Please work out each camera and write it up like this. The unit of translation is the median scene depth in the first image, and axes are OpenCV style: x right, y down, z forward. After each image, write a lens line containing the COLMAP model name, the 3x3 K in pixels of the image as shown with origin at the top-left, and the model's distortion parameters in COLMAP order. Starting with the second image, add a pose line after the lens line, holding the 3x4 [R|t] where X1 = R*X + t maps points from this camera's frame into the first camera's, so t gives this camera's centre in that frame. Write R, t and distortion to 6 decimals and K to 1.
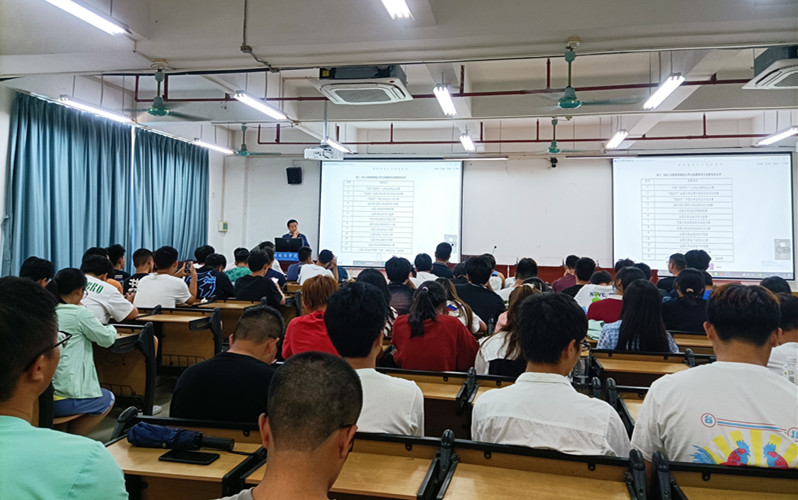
lens RADIAL K [[577.8, 0, 408.9], [0, 577.8, 211.4], [0, 0, 1]] dist [0.122164, -0.163353]
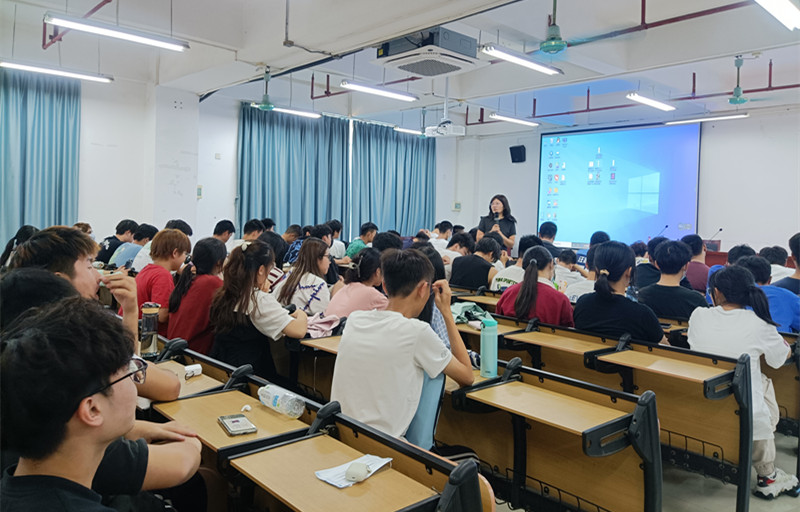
lens RADIAL K [[591.1, 0, 409.2], [0, 591.1, 233.7], [0, 0, 1]] dist [0.024990, -0.003507]
pose [[0.812186, 0.022029, -0.582983, 0.402261], [0.015346, 0.998134, 0.059097, 0.017229], [0.583197, -0.056944, 0.810332, 0.128161]]
